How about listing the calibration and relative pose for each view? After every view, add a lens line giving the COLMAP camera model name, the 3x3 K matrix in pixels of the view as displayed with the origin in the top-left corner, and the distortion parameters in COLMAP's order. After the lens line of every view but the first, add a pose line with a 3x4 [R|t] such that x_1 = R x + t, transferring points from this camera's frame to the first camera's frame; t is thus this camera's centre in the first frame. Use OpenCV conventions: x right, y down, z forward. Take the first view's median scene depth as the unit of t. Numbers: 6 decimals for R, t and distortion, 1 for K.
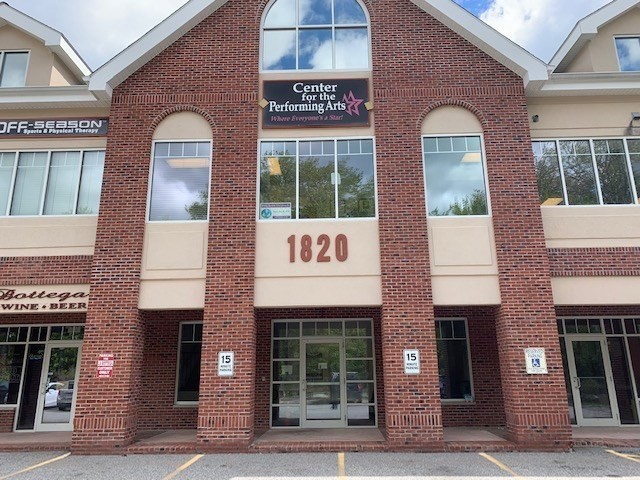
lens RADIAL K [[469.5, 0, 318.9], [0, 469.5, 248.6], [0, 0, 1]] dist [0.035870, -0.004669]
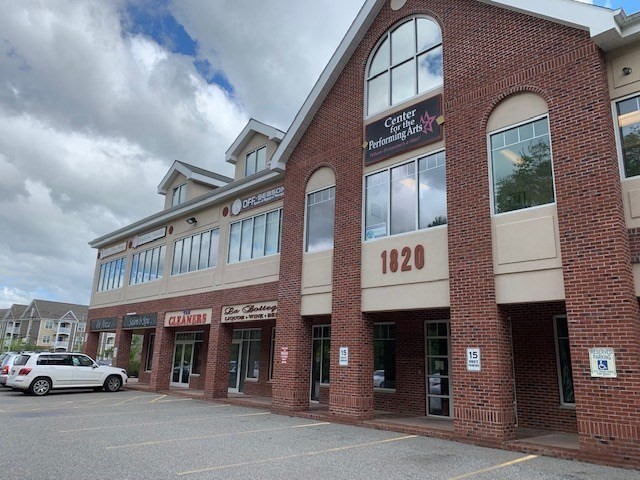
lens RADIAL K [[482.9, 0, 317.2], [0, 482.9, 236.9], [0, 0, 1]] dist [0.052561, -0.033001]
pose [[0.709438, -0.144088, -0.689881, 0.686641], [0.139634, 0.988210, -0.062804, -0.009877], [0.690797, -0.051775, 0.721193, -0.009491]]
